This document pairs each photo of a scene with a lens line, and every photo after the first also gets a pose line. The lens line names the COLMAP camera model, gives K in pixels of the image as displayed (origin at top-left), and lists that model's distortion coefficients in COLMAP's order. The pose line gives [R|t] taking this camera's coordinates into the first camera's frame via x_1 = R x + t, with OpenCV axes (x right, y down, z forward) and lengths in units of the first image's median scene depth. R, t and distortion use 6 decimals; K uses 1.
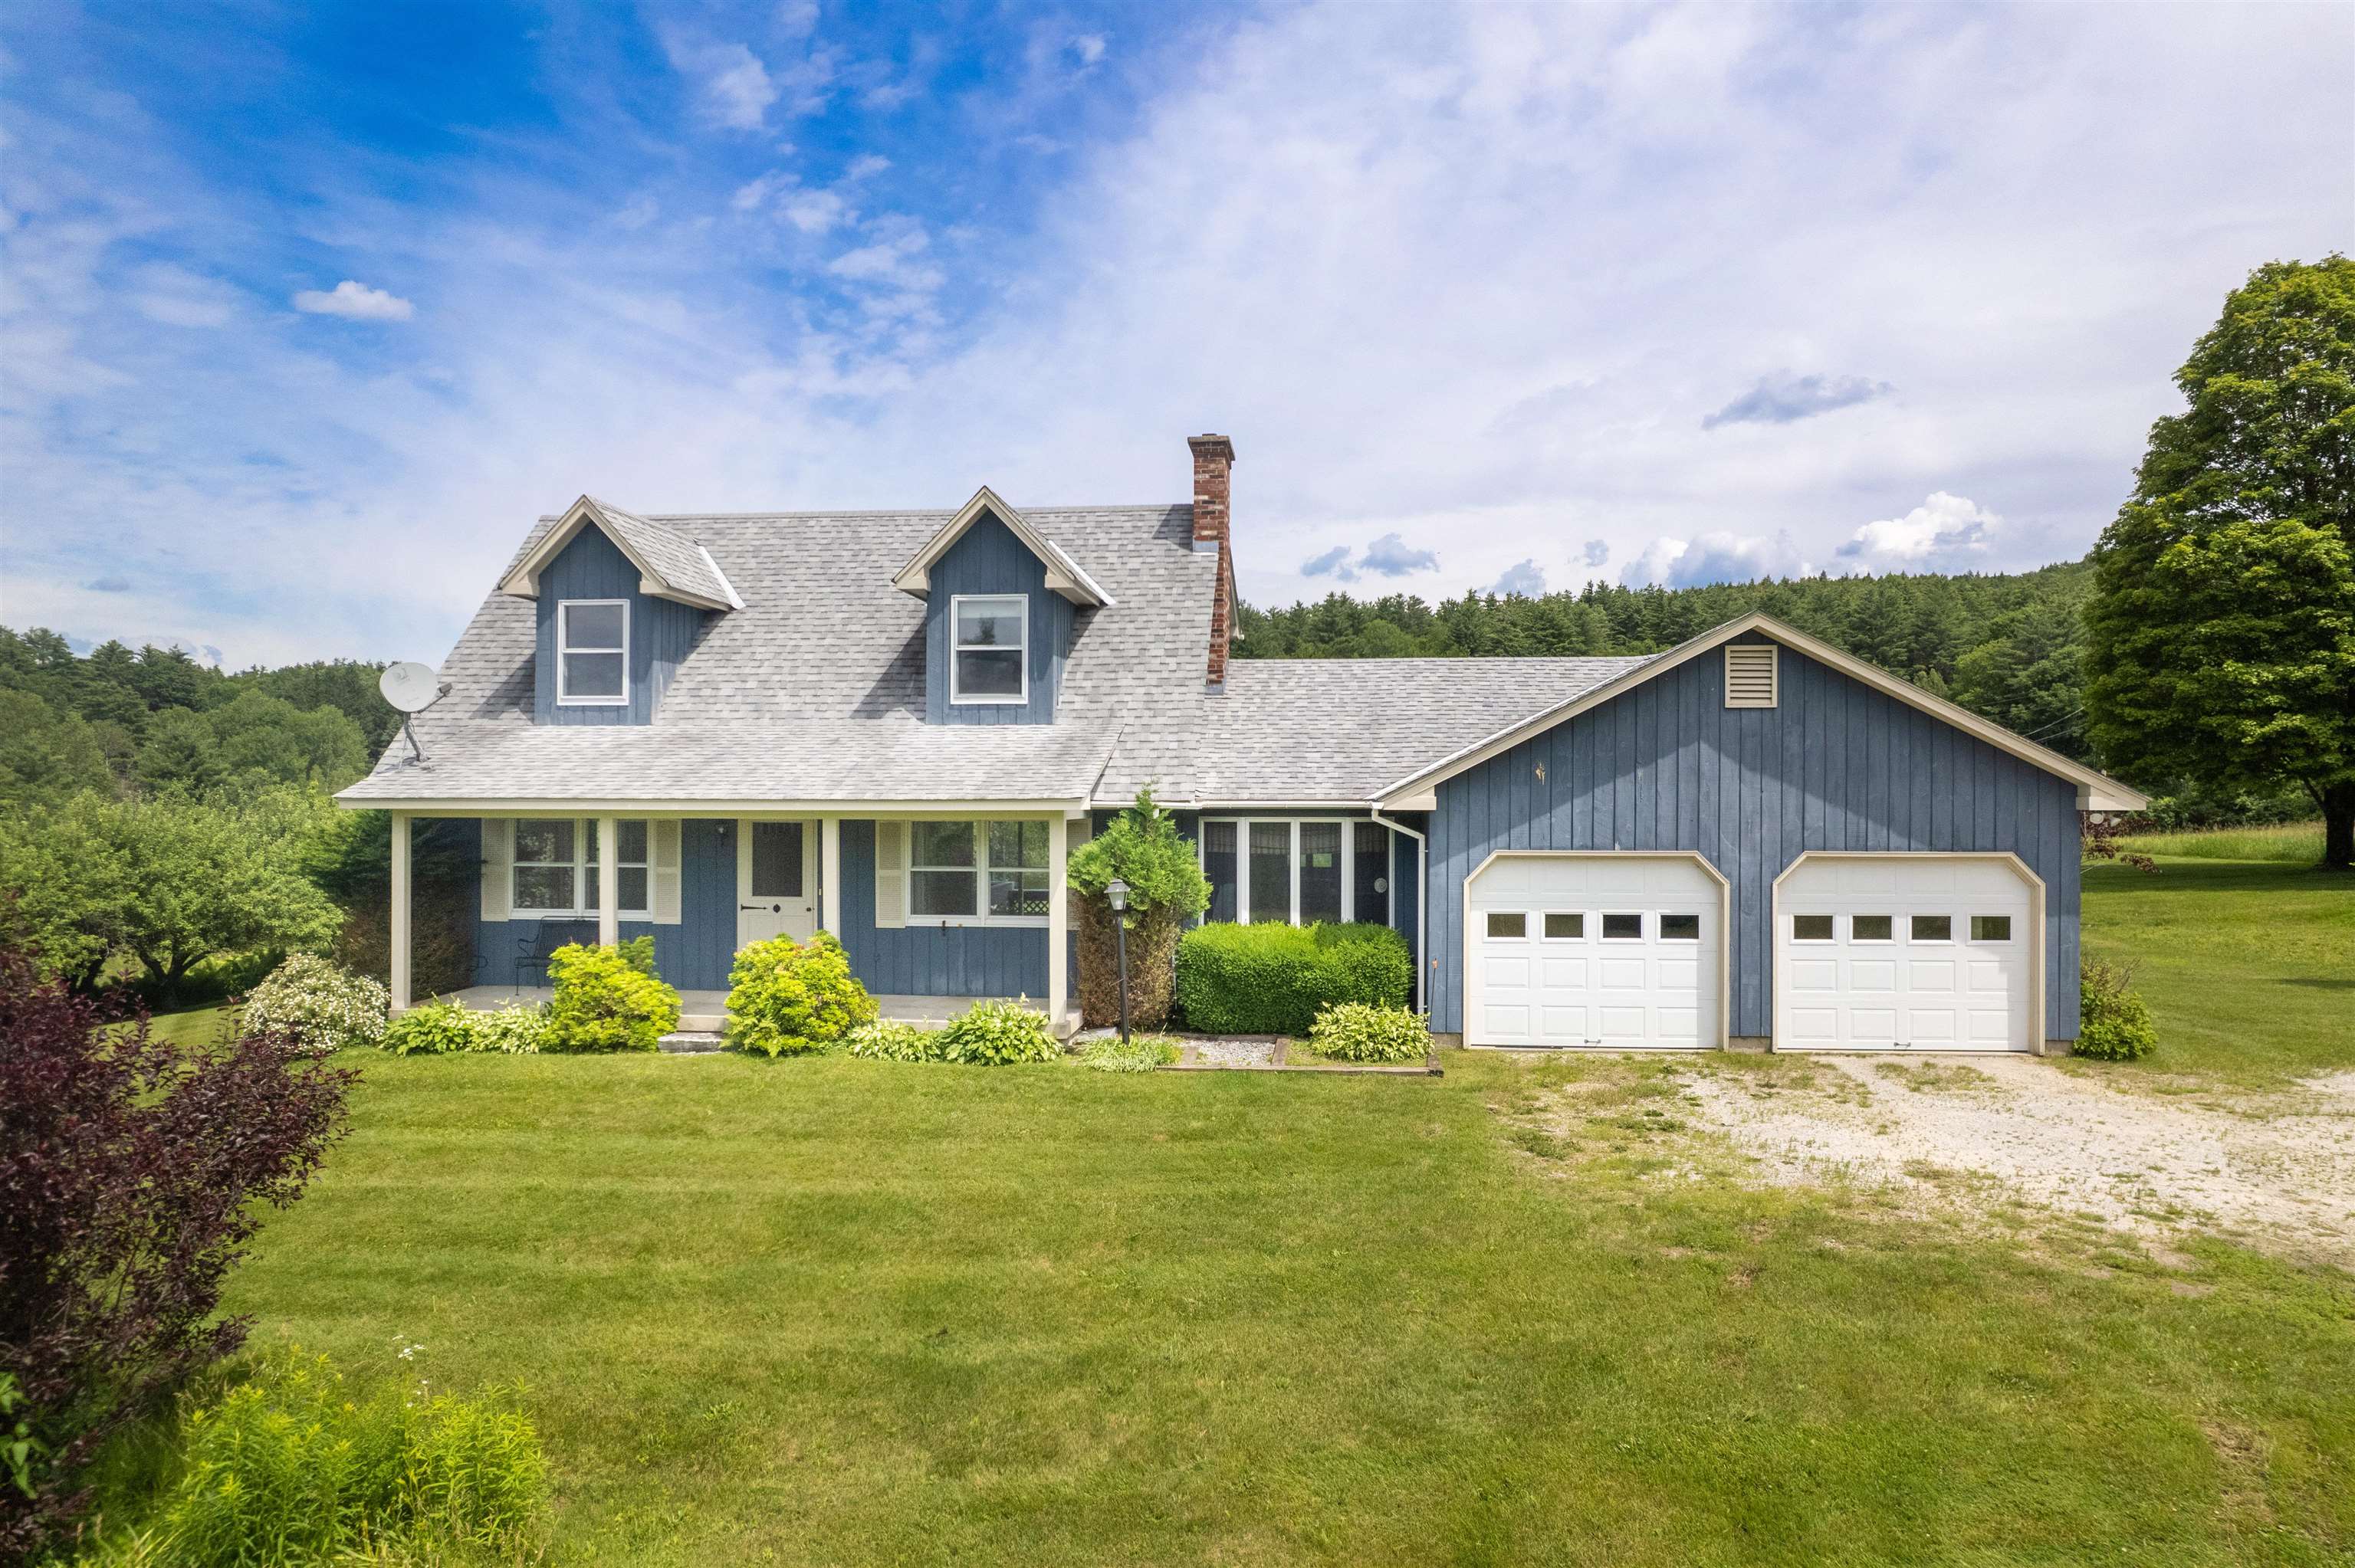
lens RADIAL K [[1475.8, 0, 1274.6], [0, 1475.8, 782.0], [0, 0, 1]] dist [-0.042379, 0.039049]
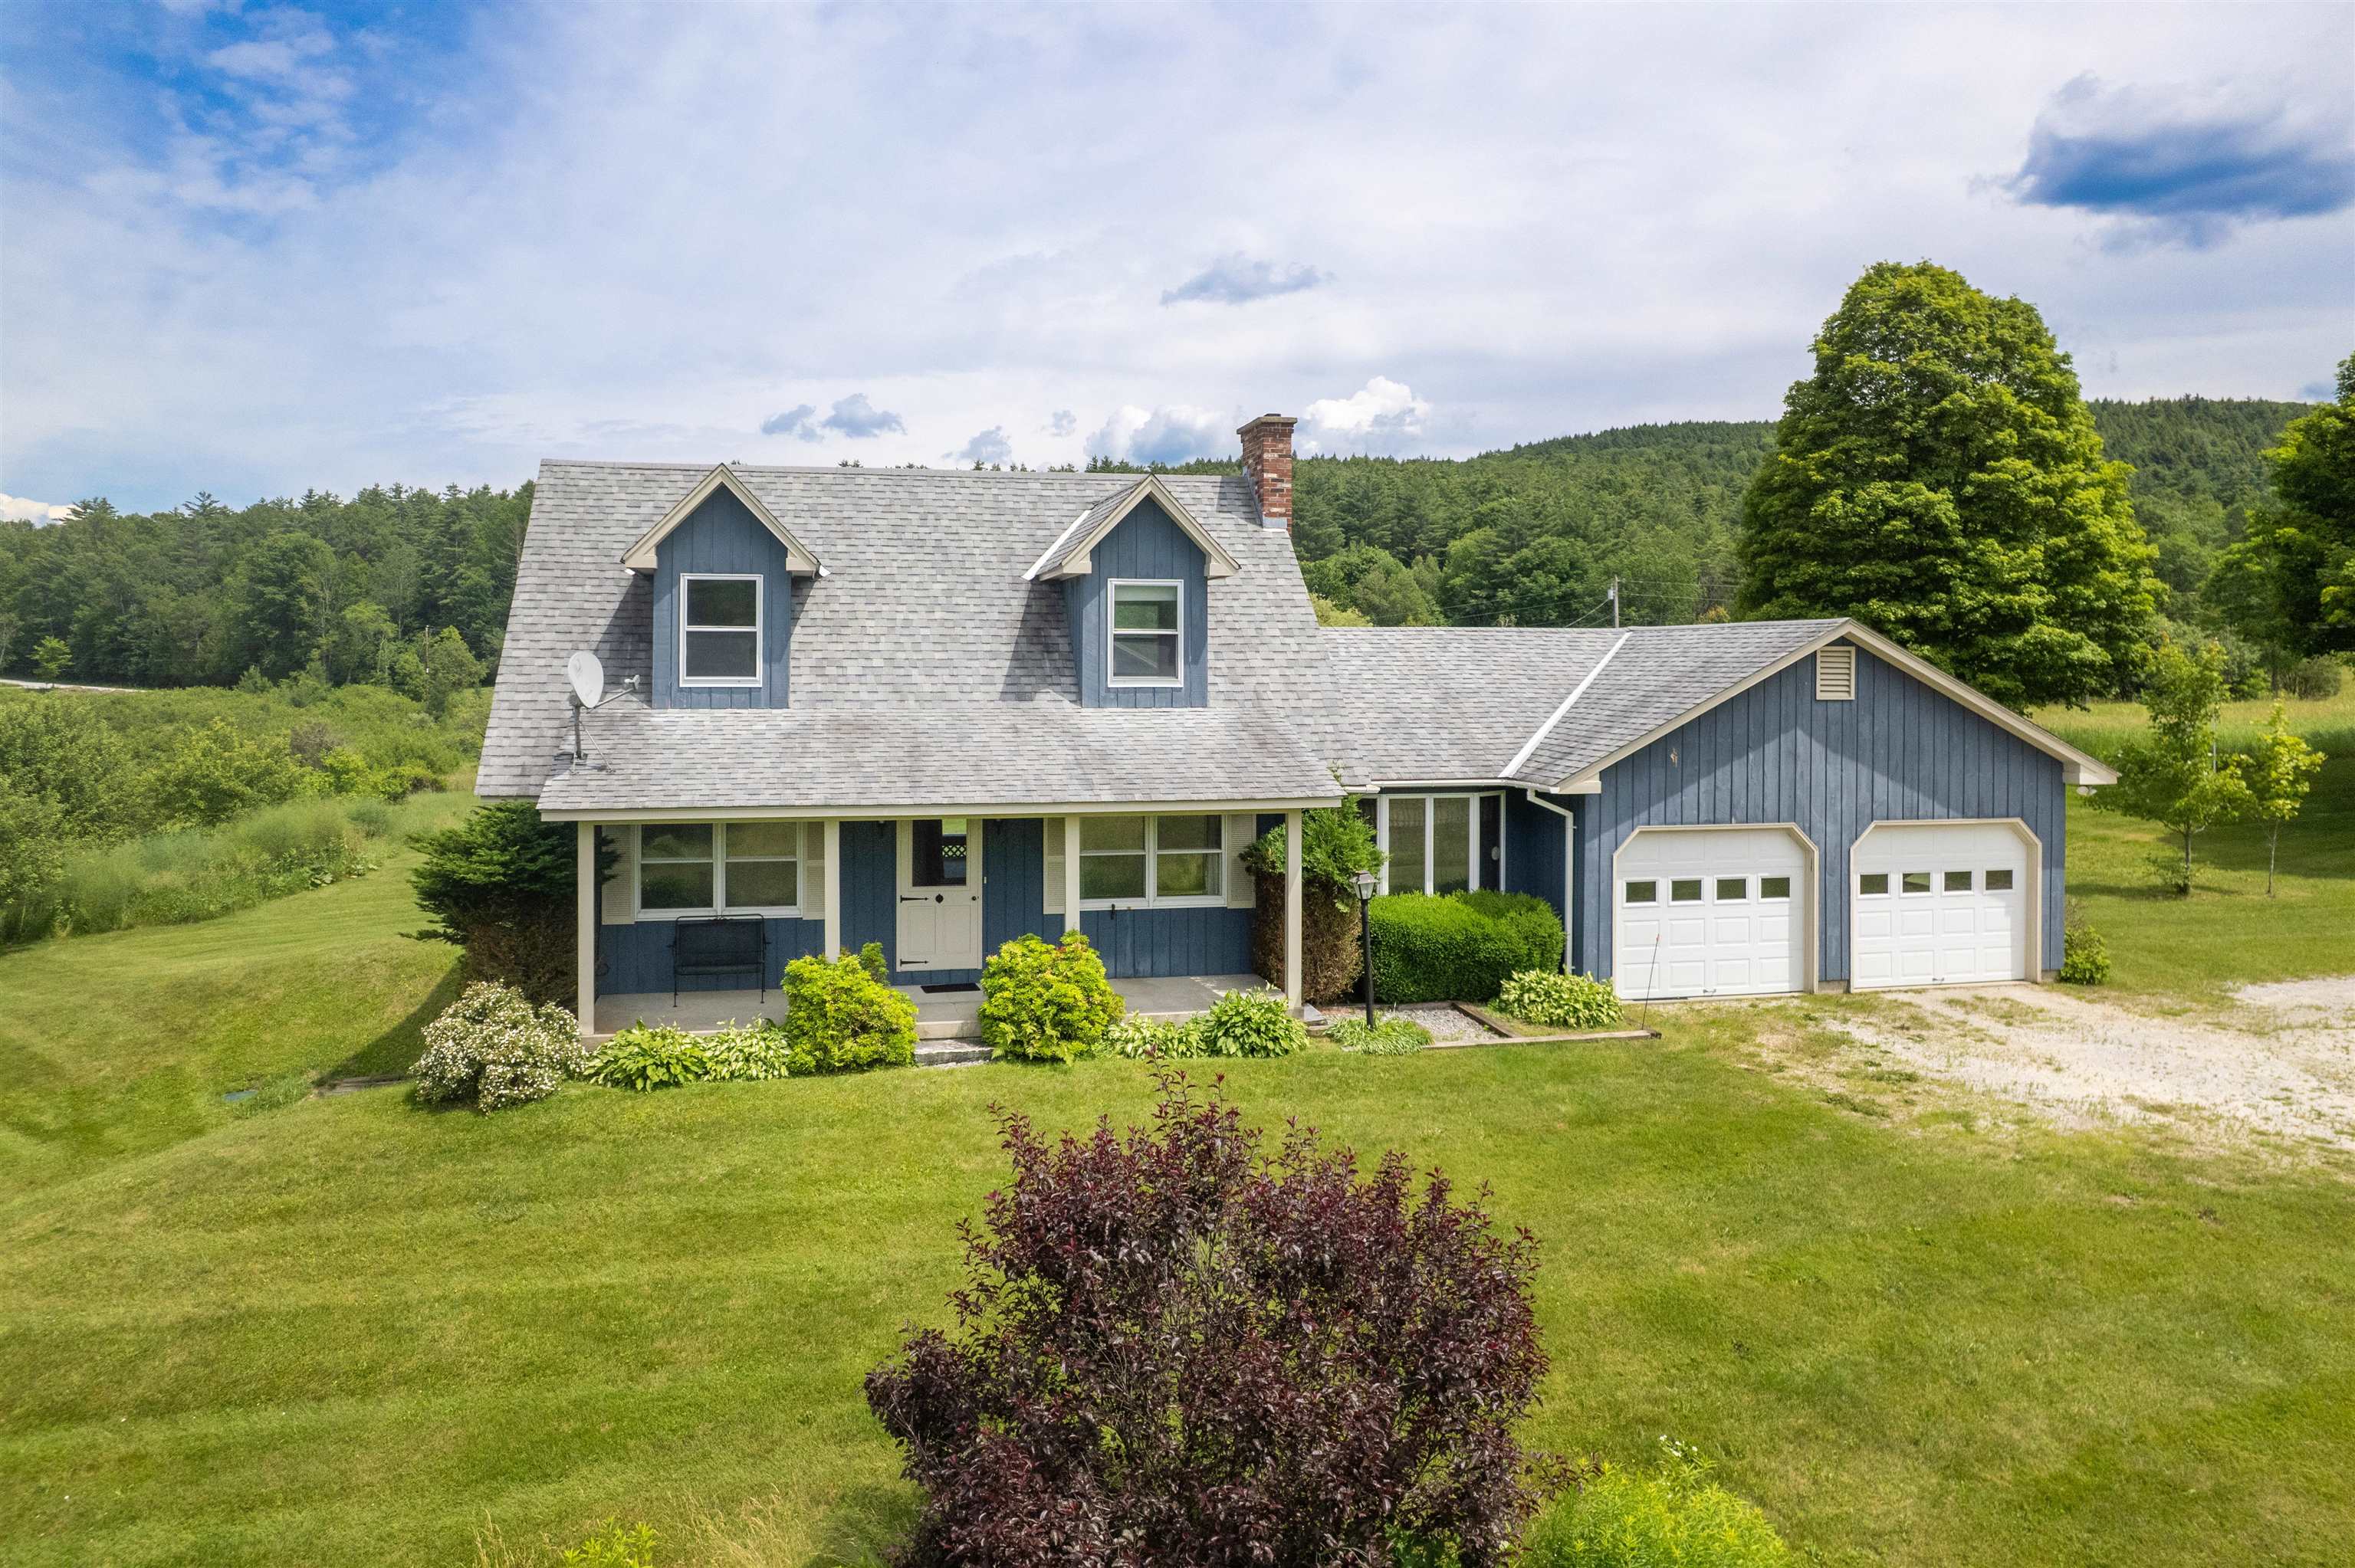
lens RADIAL K [[1493.2, 0, 1177.0], [0, 1493.2, 665.2], [0, 0, 1]] dist [-0.031915, 0.035199]
pose [[0.959671, 0.002173, 0.281117, -0.504949], [-0.004527, 0.999960, 0.007723, -0.083358], [-0.281089, -0.008684, 0.959642, 0.011781]]
